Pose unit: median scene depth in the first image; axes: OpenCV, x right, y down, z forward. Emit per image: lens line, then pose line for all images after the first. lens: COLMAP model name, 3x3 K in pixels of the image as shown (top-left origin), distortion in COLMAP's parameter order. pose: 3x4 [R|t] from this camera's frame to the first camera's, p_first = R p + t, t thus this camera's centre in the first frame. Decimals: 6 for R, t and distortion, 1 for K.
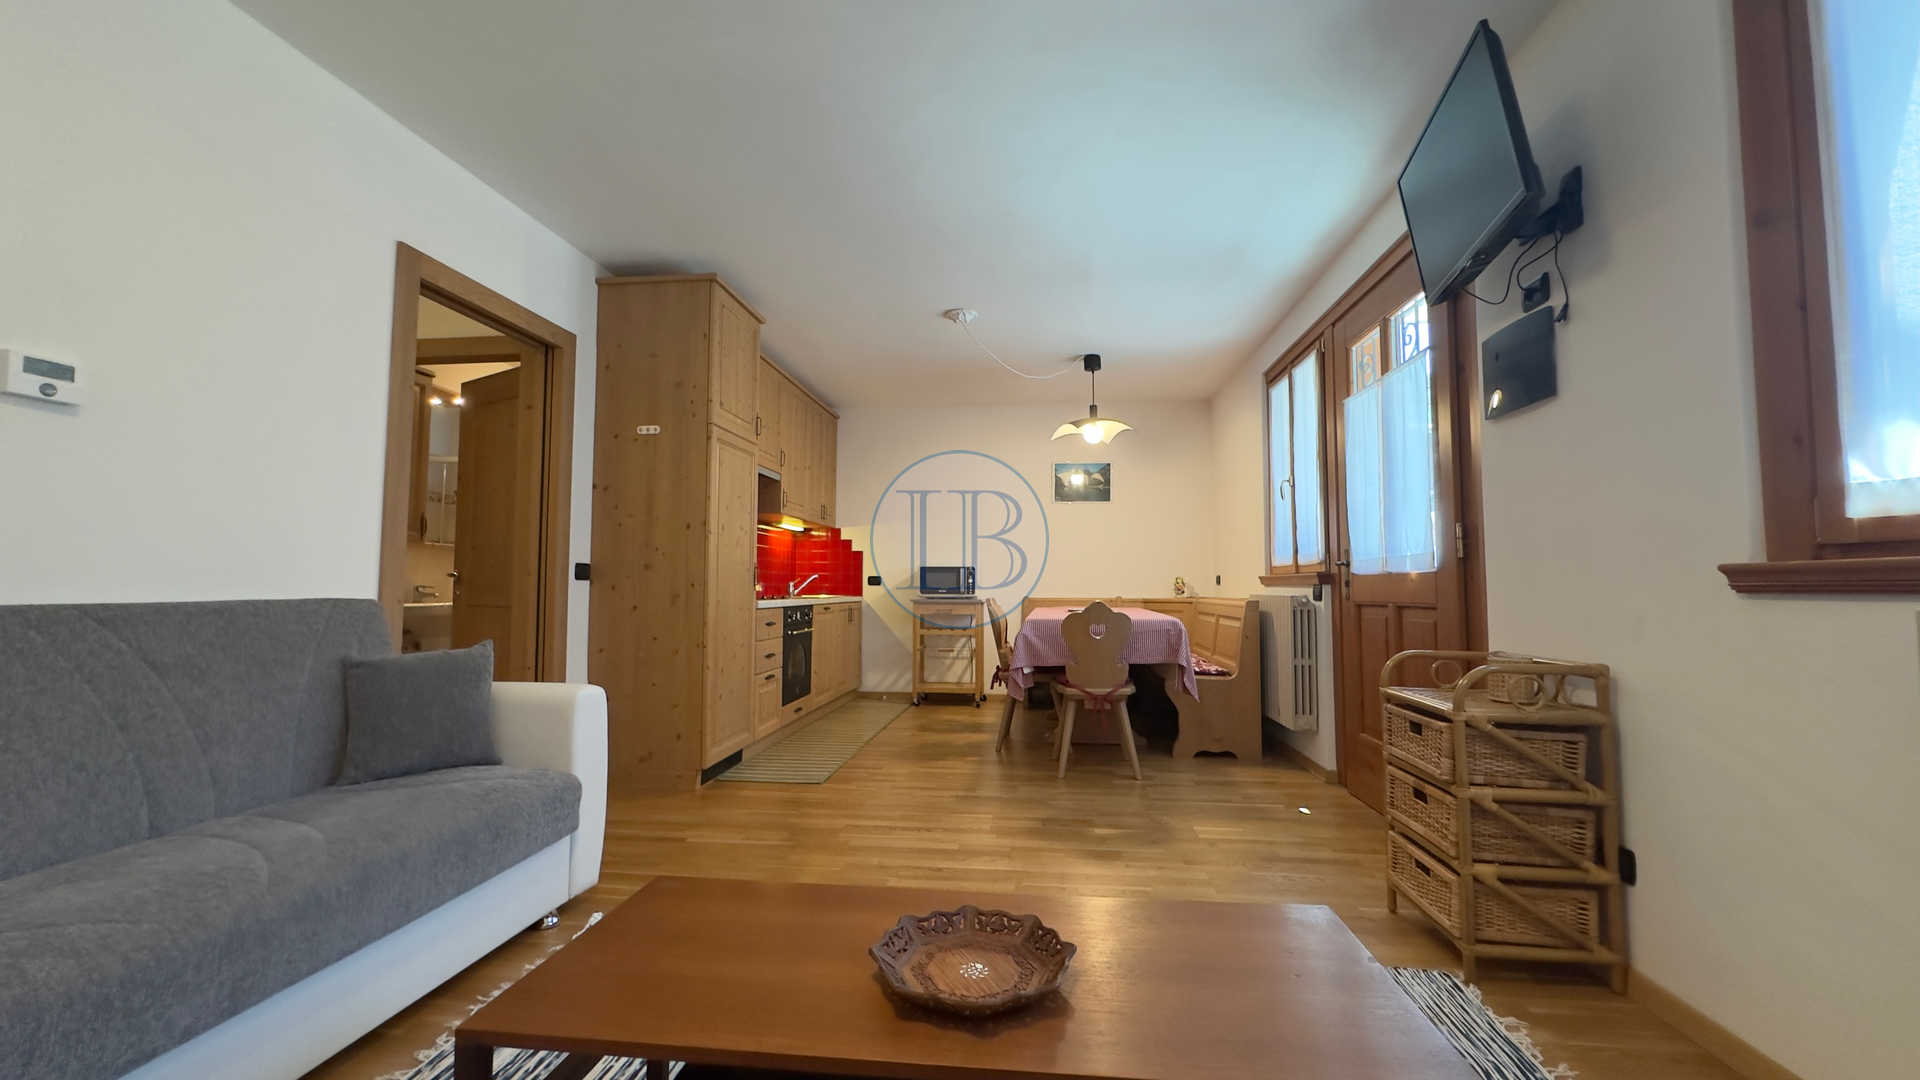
lens RADIAL K [[766.0, 0, 959.8], [0, 766.0, 540.9], [0, 0, 1]] dist [-0.005052, 0.001039]
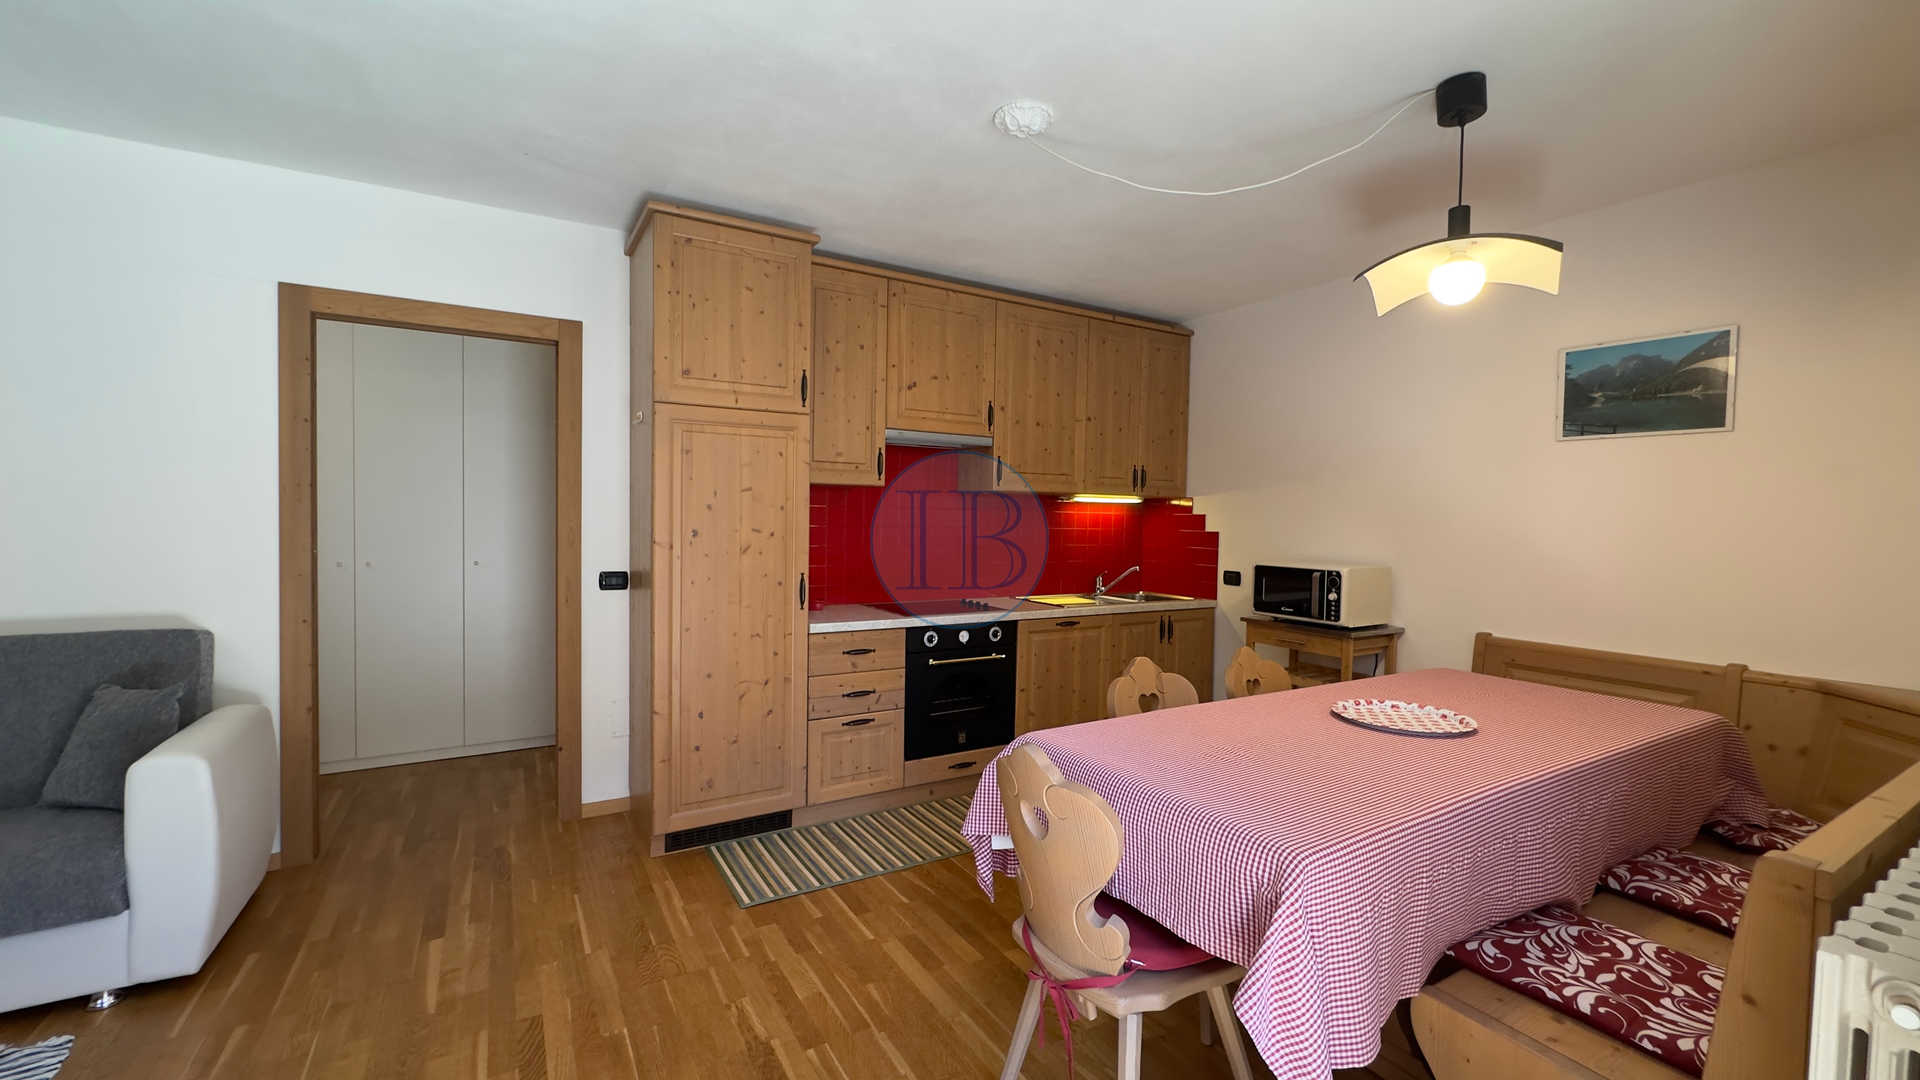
lens RADIAL K [[765.2, 0, 960.1], [0, 765.2, 541.0], [0, 0, 1]] dist [-0.004354, 0.000756]
pose [[0.606088, 0.033358, -0.794698, 0.476650], [0.031462, 0.997333, 0.065858, -0.053467], [0.794775, -0.064919, 0.603422, 0.760559]]
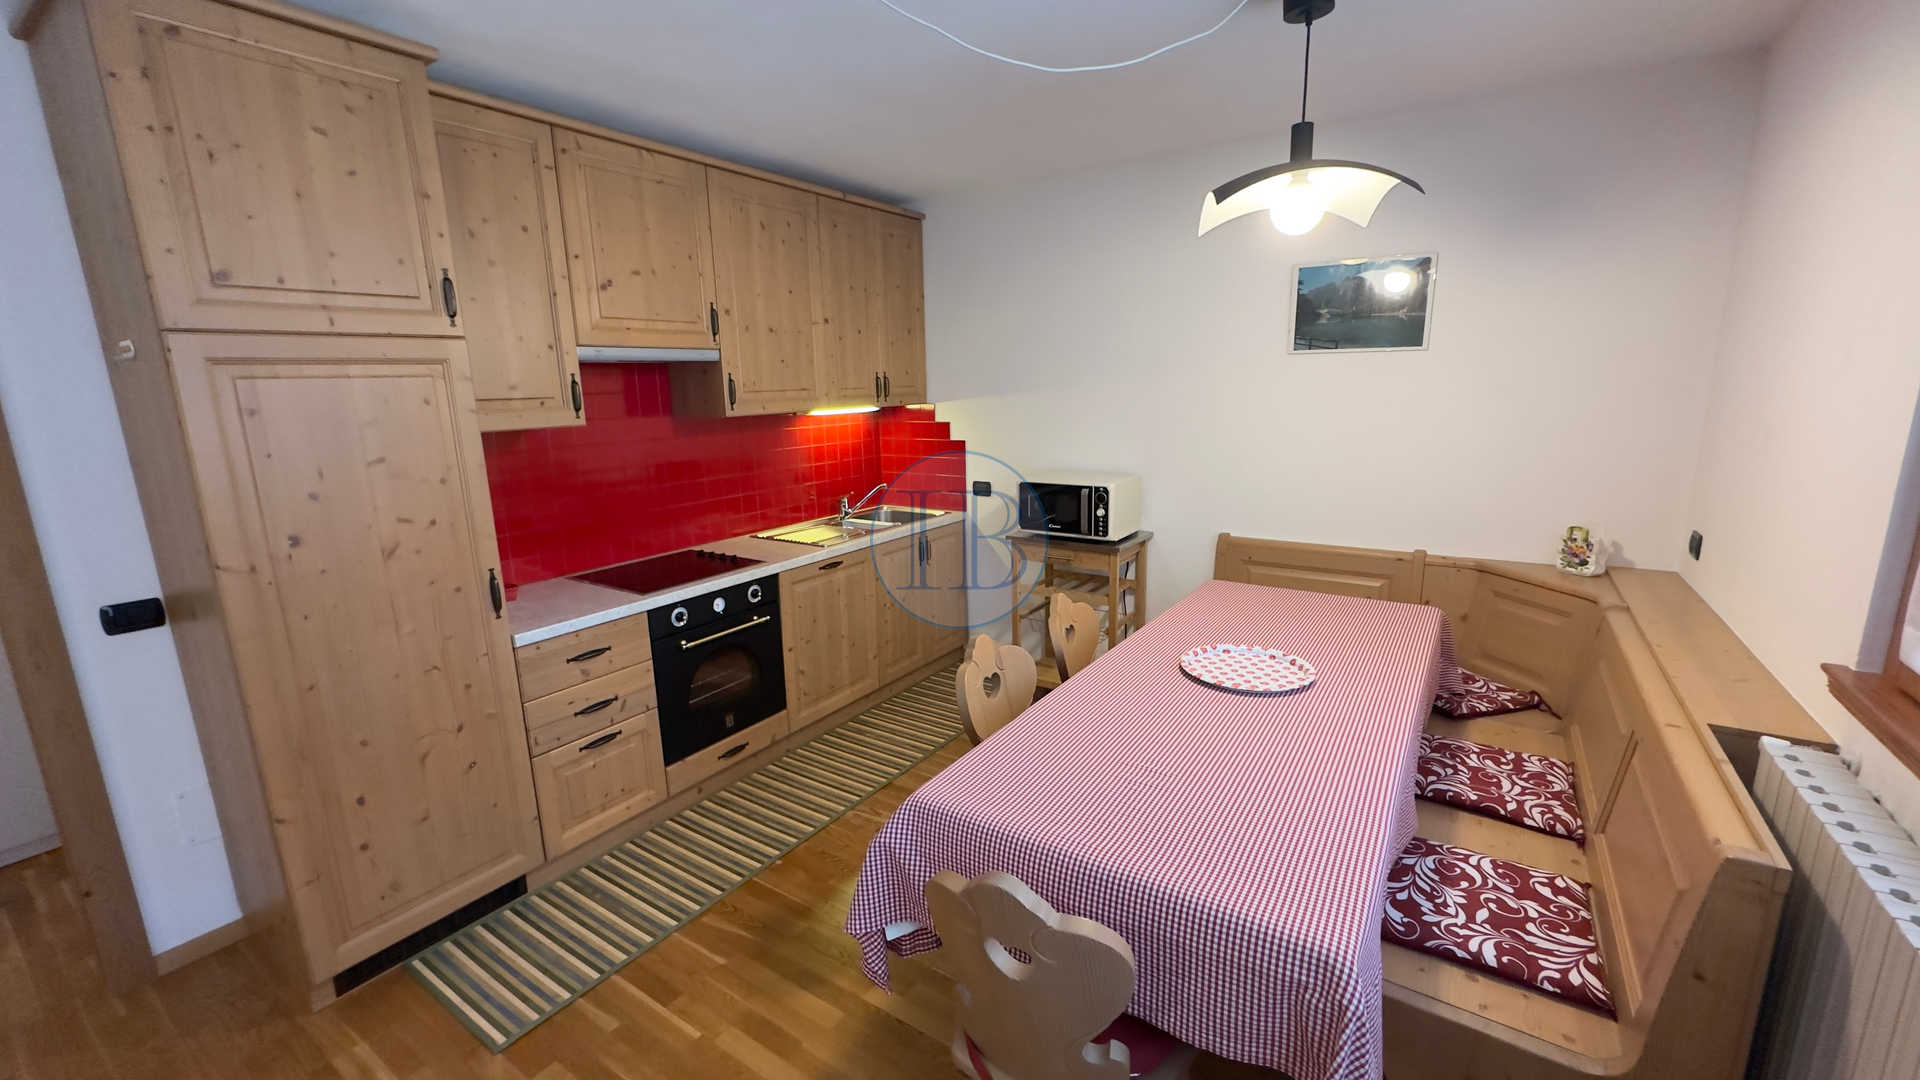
lens RADIAL K [[766.0, 0, 959.8], [0, 766.0, 540.9], [0, 0, 1]] dist [-0.005052, 0.001039]
pose [[0.885456, 0.071888, -0.459129, 0.296717], [0.053372, 0.965695, 0.254134, -0.121700], [0.461648, -0.249530, 0.851244, 0.796070]]
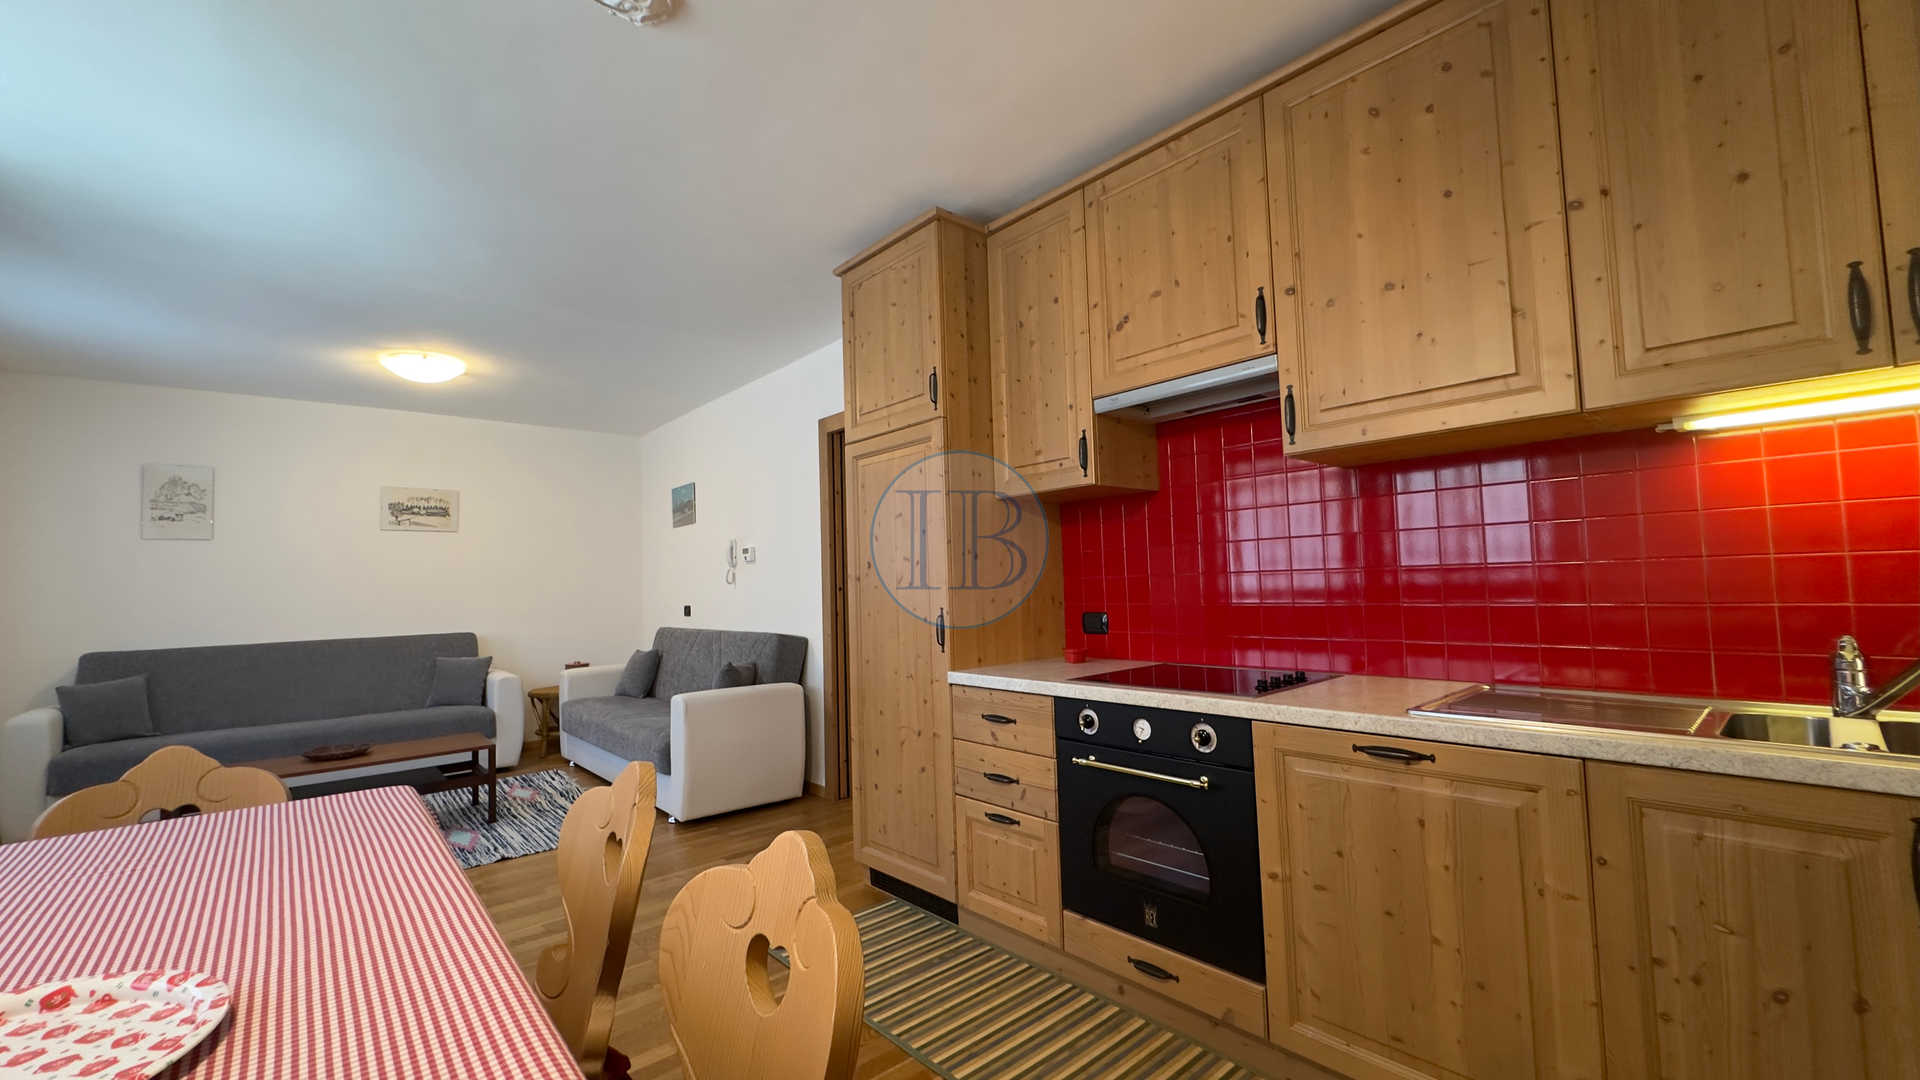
lens RADIAL K [[766.0, 0, 959.8], [0, 766.0, 540.9], [0, 0, 1]] dist [-0.005052, 0.001039]
pose [[-0.673528, -0.023278, -0.738795, 0.205772], [0.073493, 0.992442, -0.098271, 0.041634], [0.735499, -0.120485, -0.666727, 1.618342]]
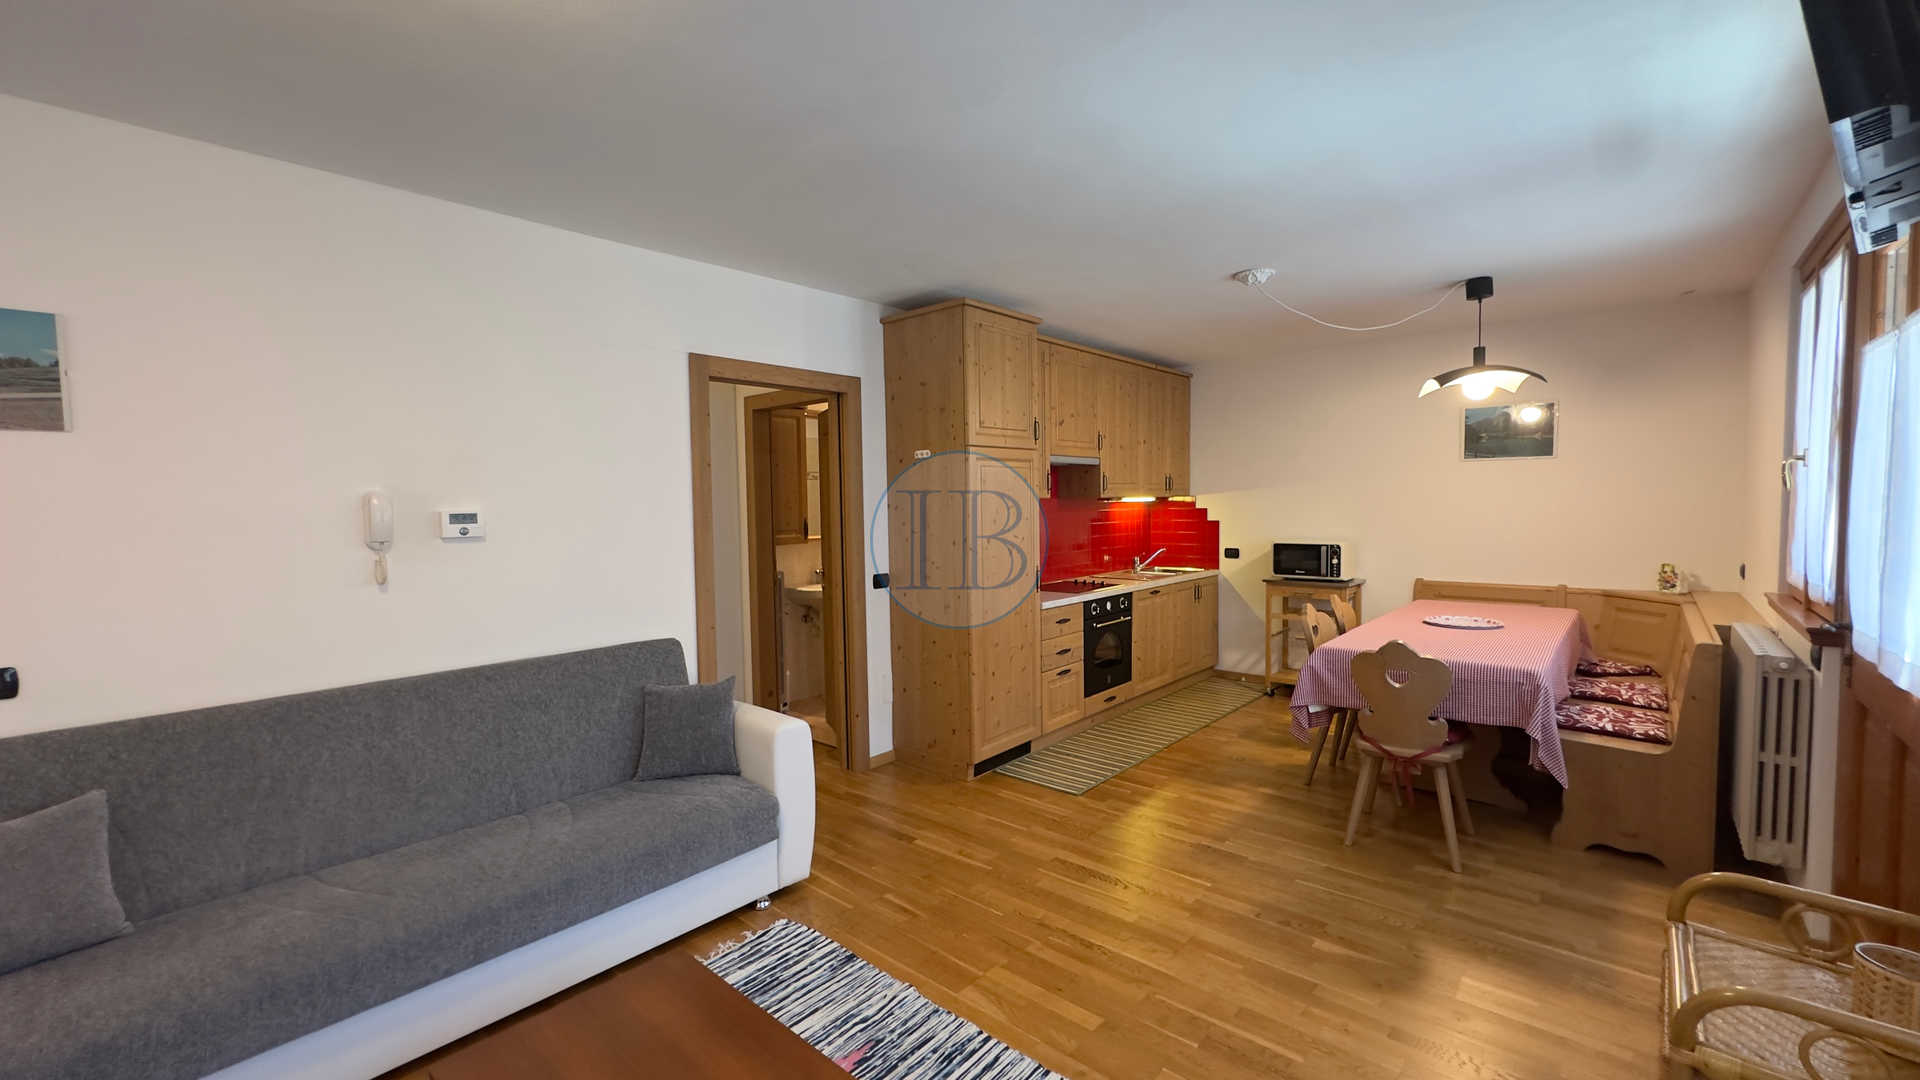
lens RADIAL K [[765.2, 0, 960.1], [0, 765.2, 541.0], [0, 0, 1]] dist [-0.004354, 0.000756]
pose [[0.817584, 0.013970, -0.575640, 0.269409], [0.052535, 0.993726, 0.098732, -0.125881], [0.573408, -0.110963, 0.811721, 0.125838]]
